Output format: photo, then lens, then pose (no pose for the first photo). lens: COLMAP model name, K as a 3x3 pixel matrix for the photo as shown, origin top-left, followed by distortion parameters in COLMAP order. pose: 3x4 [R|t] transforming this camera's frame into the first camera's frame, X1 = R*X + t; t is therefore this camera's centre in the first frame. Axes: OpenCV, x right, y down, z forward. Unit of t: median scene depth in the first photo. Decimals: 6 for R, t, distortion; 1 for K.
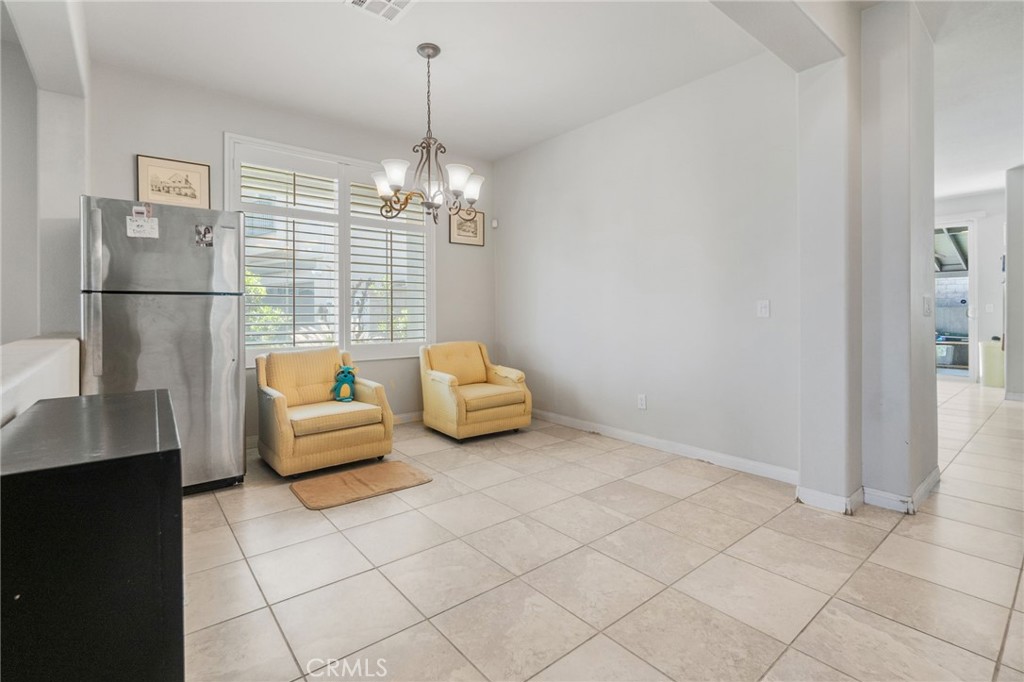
lens RADIAL K [[466.7, 0, 475.8], [0, 466.7, 312.4], [0, 0, 1]] dist [-0.003569, 0.000033]
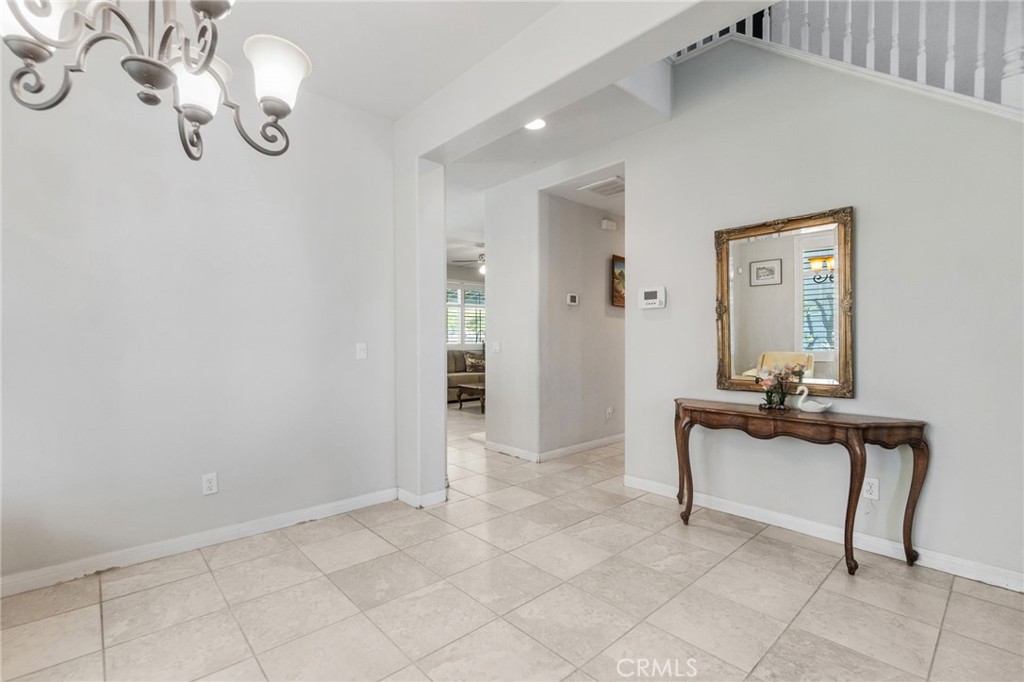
lens RADIAL K [[470.4, 0, 508.5], [0, 470.4, 333.9], [0, 0, 1]] dist [-0.001448, -0.000109]
pose [[-0.091075, 0.011103, 0.995782, -0.553856], [0.000843, 0.999938, -0.011072, -0.040207], [-0.995844, -0.000169, -0.091078, 0.846126]]
